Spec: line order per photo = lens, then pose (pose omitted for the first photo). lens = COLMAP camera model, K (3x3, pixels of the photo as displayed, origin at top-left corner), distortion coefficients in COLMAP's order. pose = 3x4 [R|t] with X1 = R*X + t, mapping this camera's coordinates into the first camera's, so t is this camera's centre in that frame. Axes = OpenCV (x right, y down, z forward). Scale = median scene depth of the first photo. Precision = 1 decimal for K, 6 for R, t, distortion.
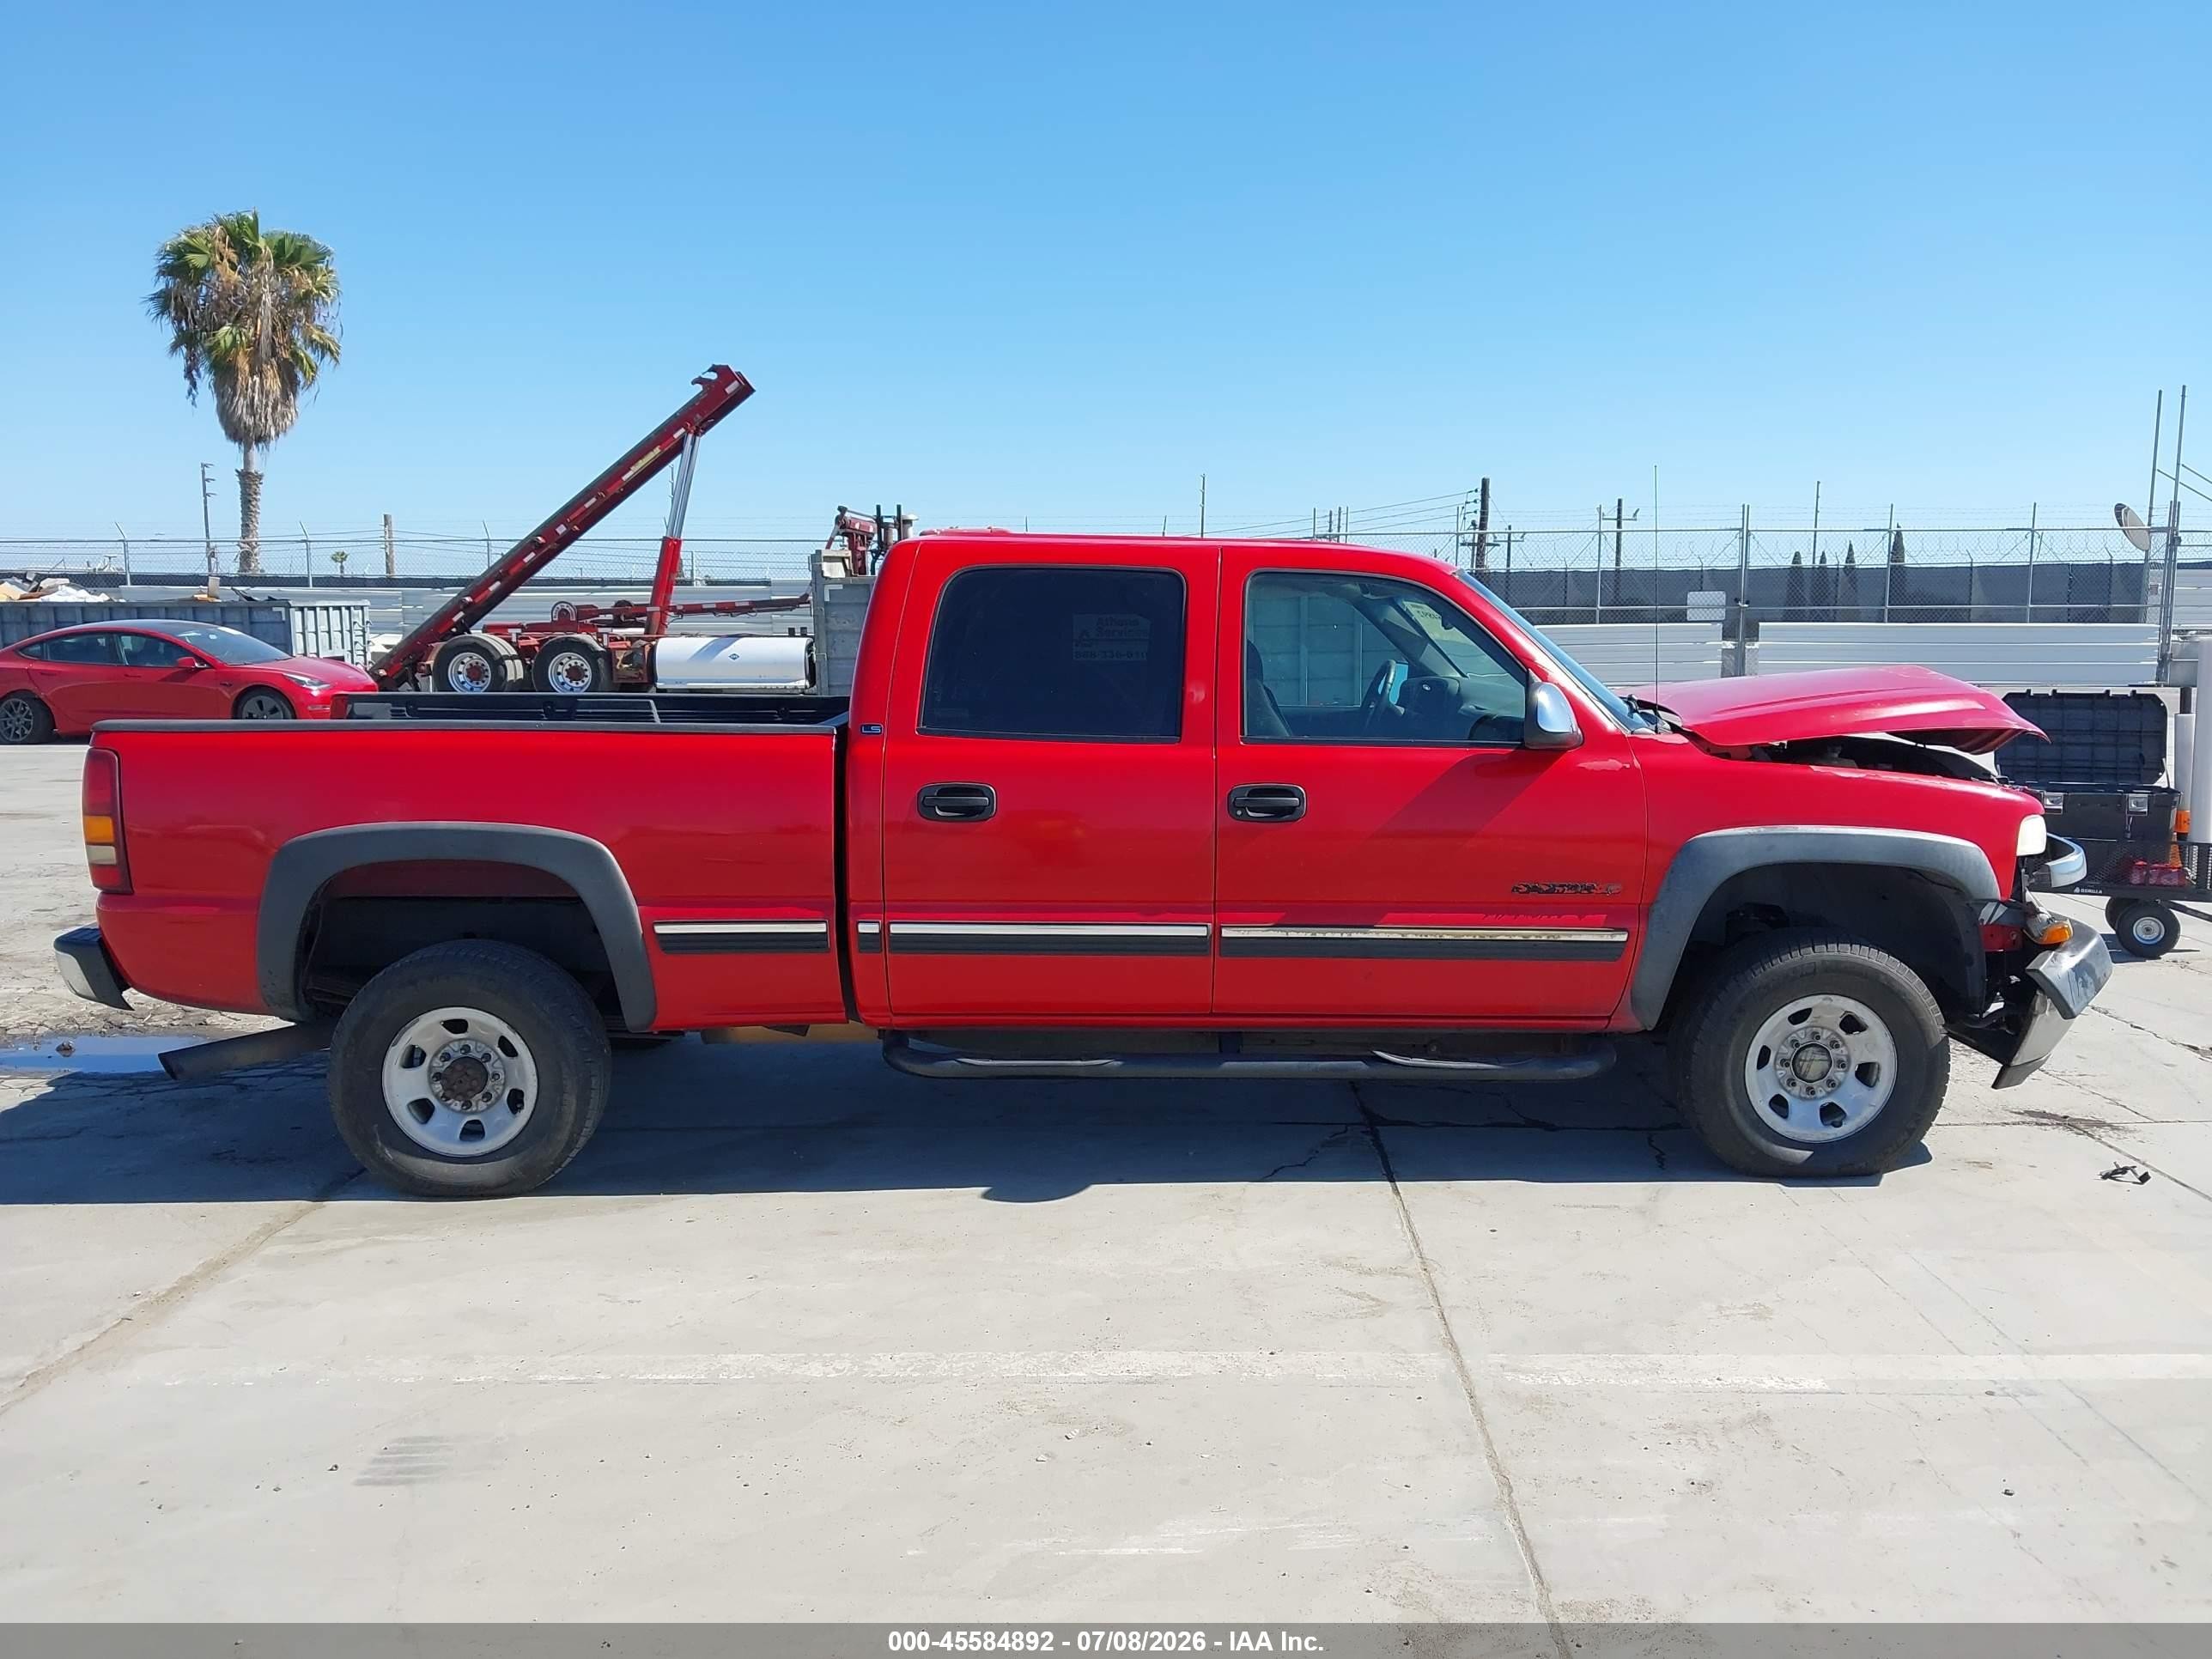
lens RADIAL K [[1745.9, 0, 1094.1], [0, 1745.9, 847.3], [0, 0, 1]] dist [0.023461, -0.027320]
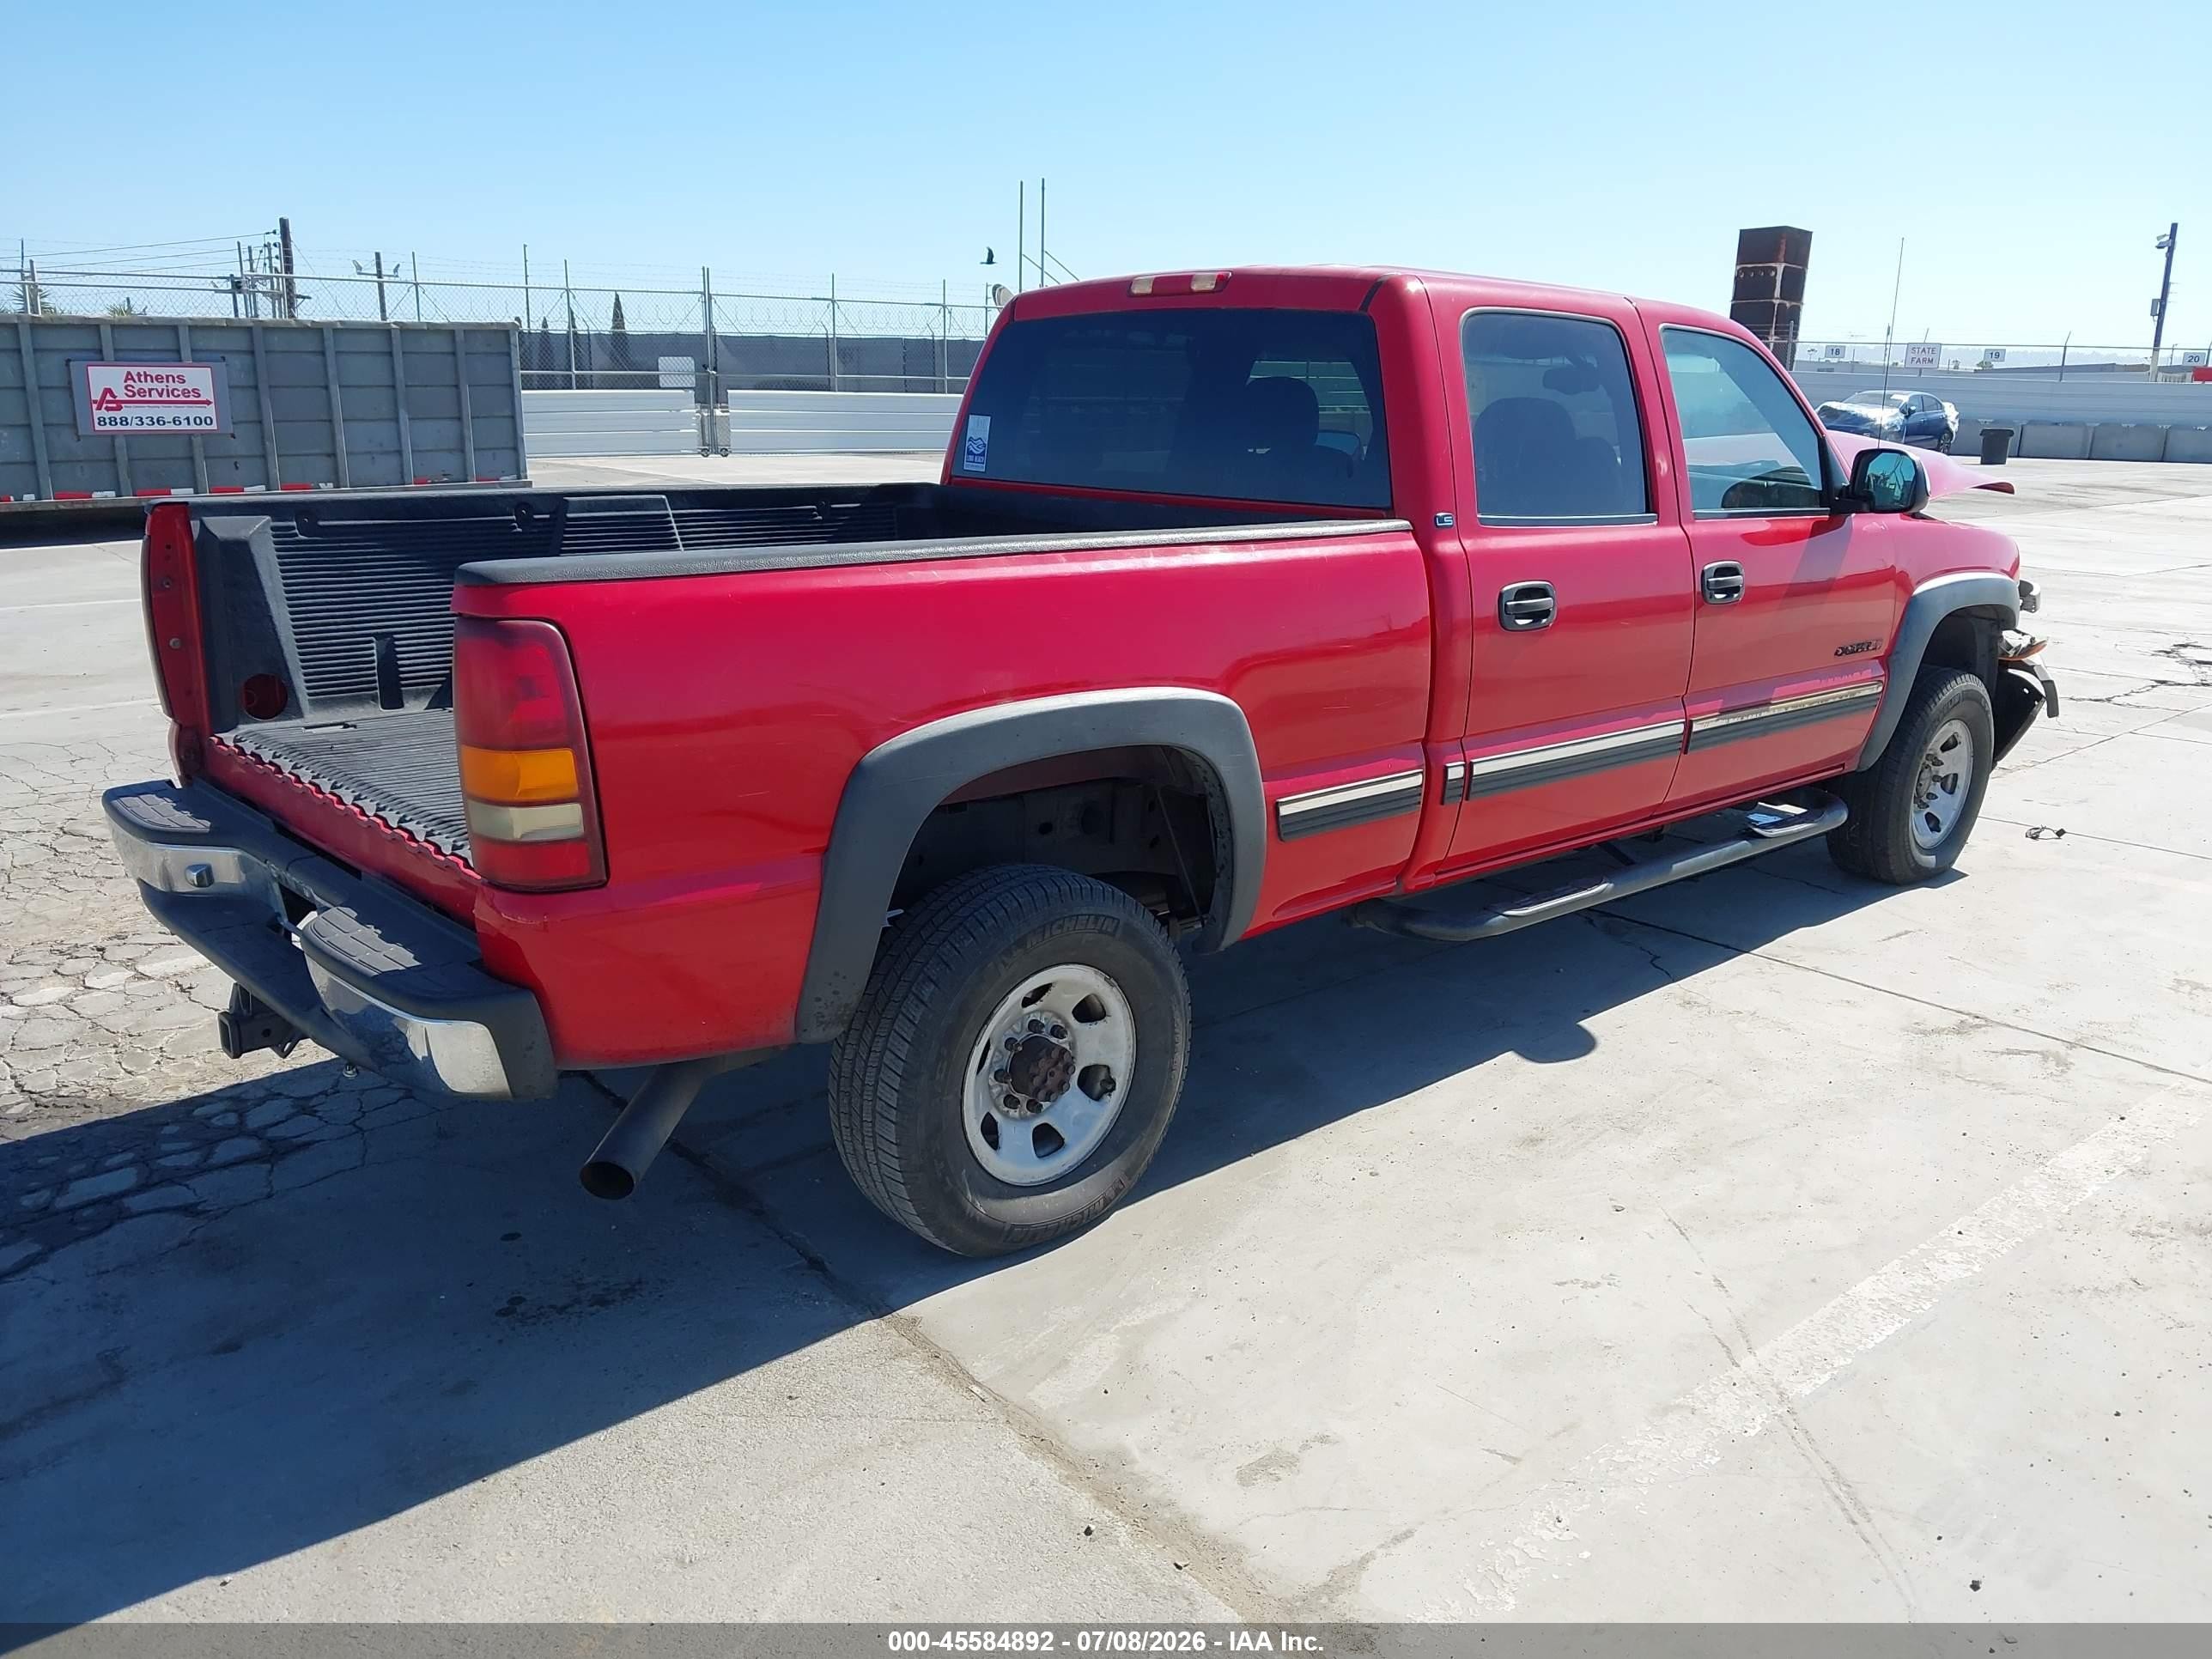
lens RADIAL K [[1745.9, 0, 1100.9], [0, 1745.9, 830.1], [0, 0, 1]] dist [0.023461, -0.027320]
pose [[0.750010, -0.150441, 0.644091, -0.759882], [0.072483, 0.986619, 0.146044, -0.055463], [-0.657443, -0.062848, 0.750878, 0.485217]]
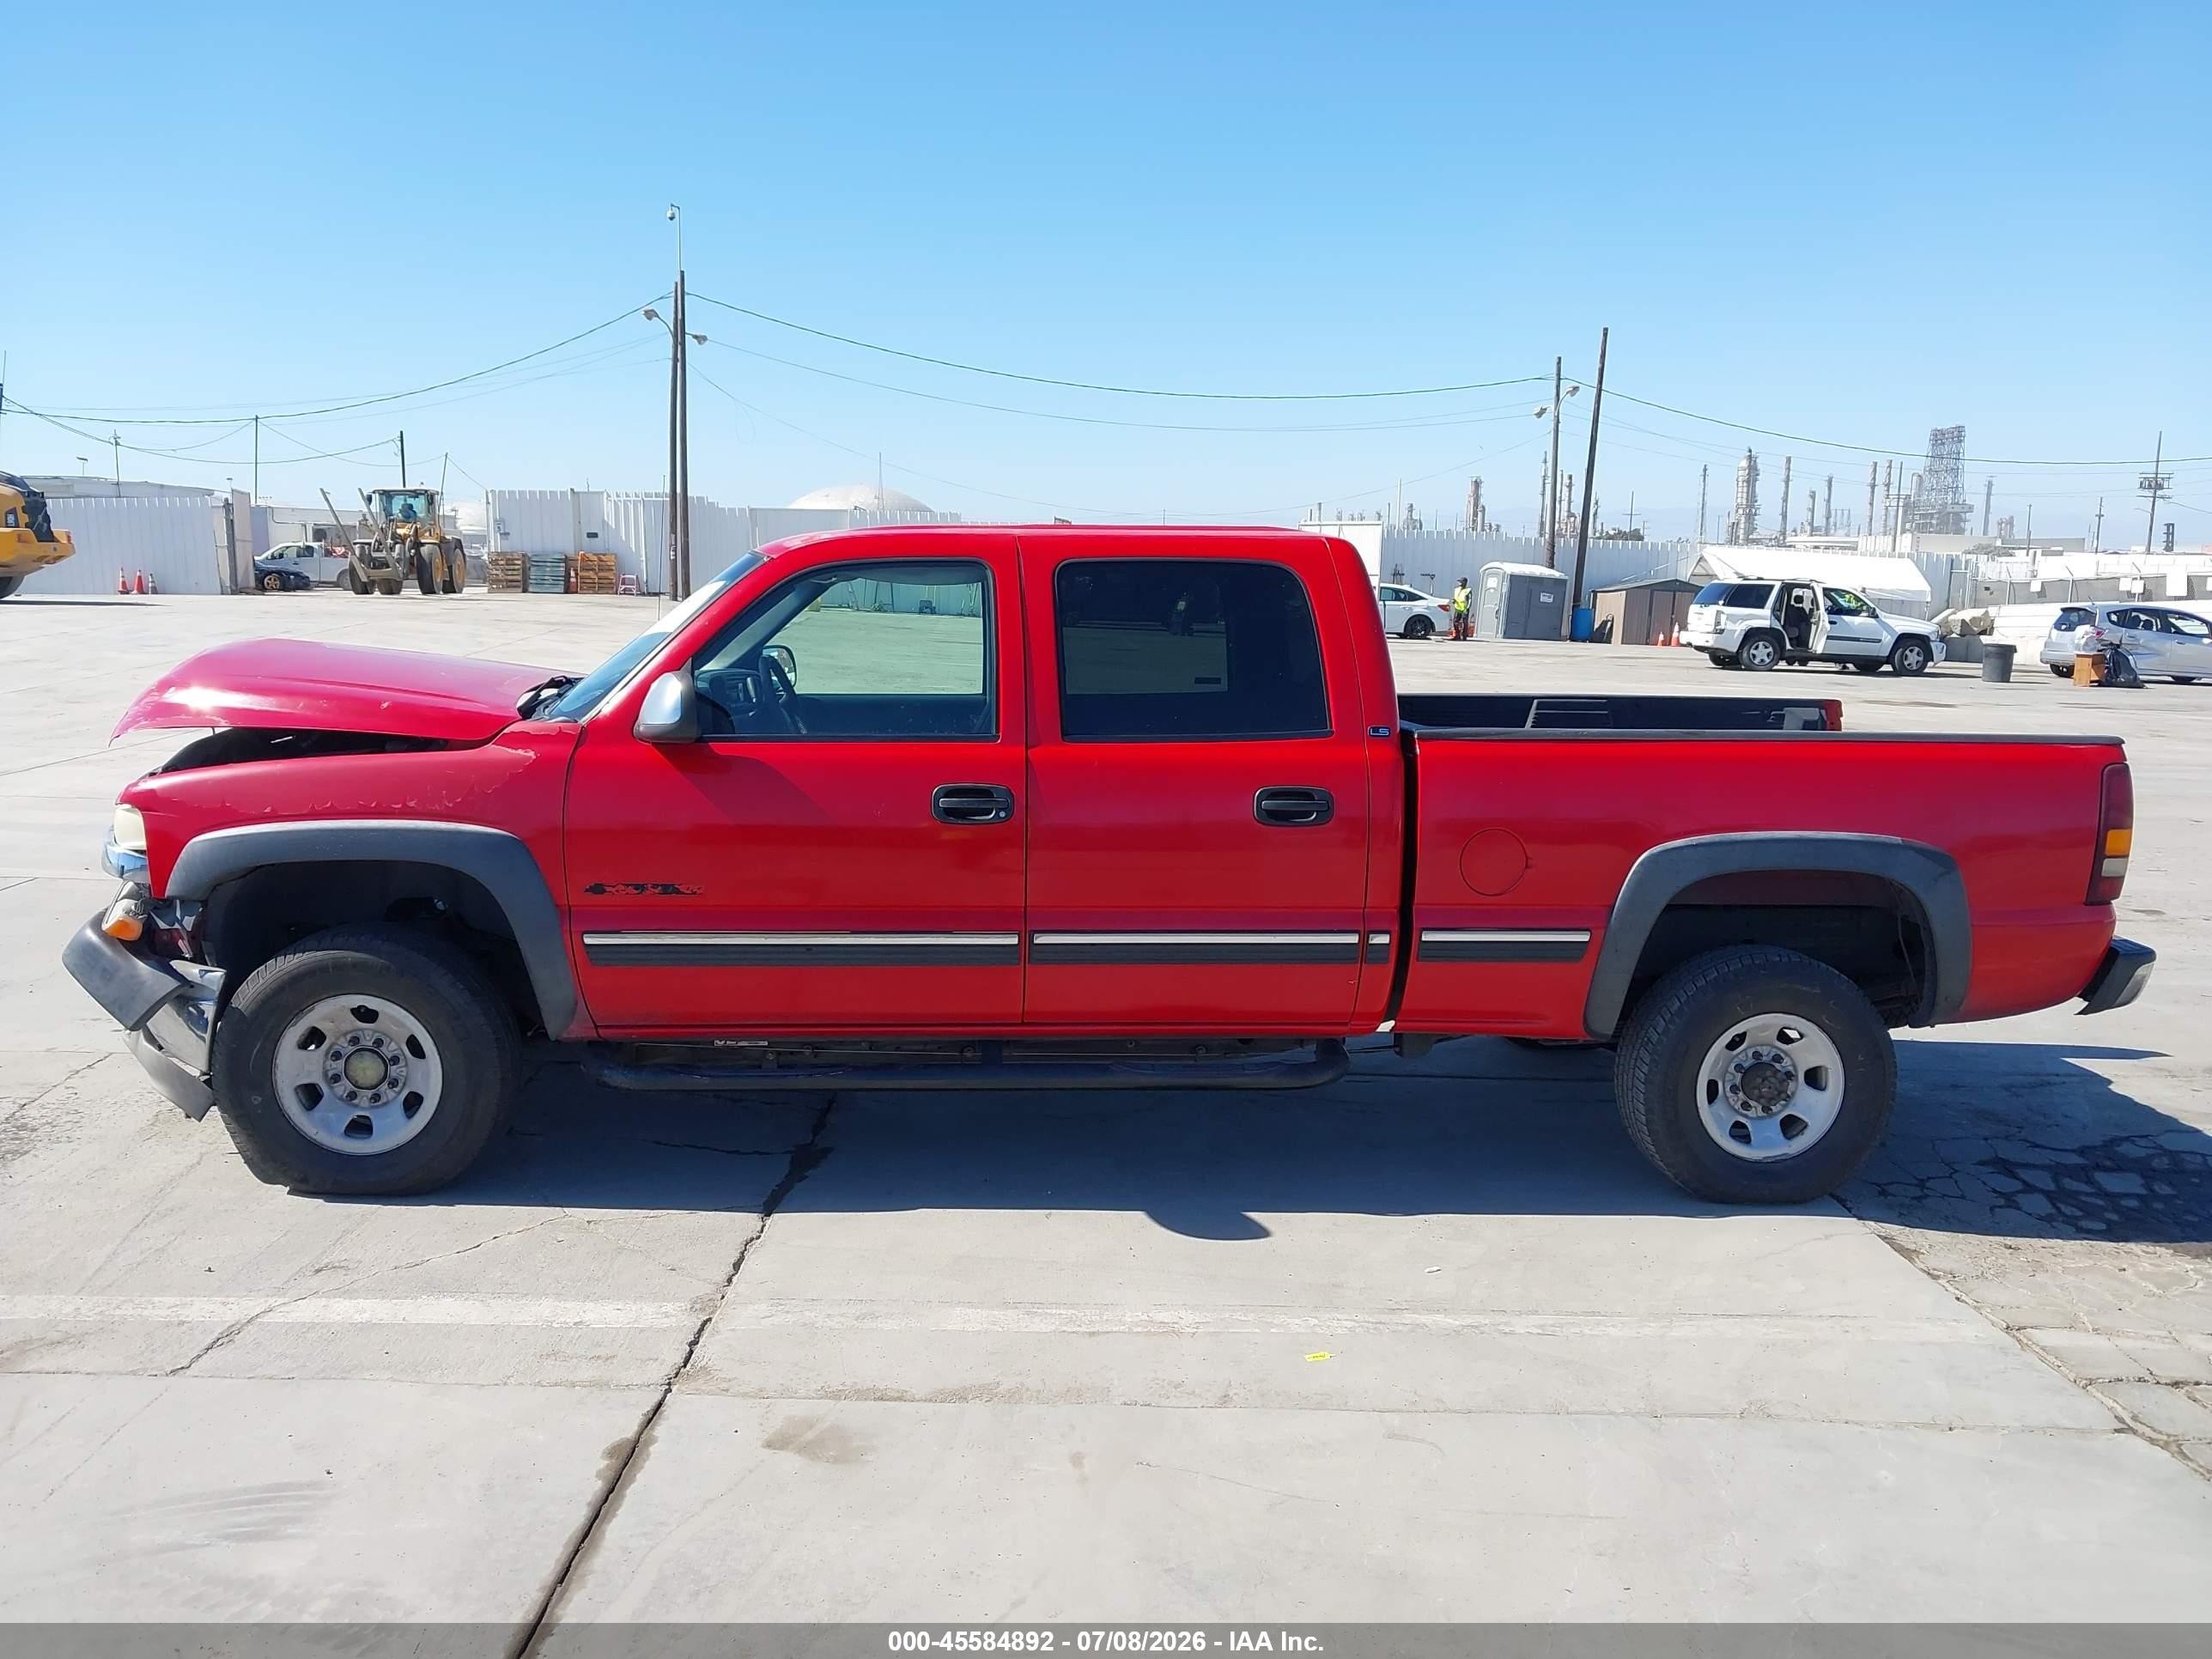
lens RADIAL K [[1745.9, 0, 1087.1], [0, 1745.9, 851.1], [0, 0, 1]] dist [0.023461, -0.027320]
pose [[-0.997223, -0.011002, -0.073654, 0.099324], [-0.031312, 0.959299, 0.280651, -0.313290], [0.067569, 0.282178, -0.956980, 2.247432]]
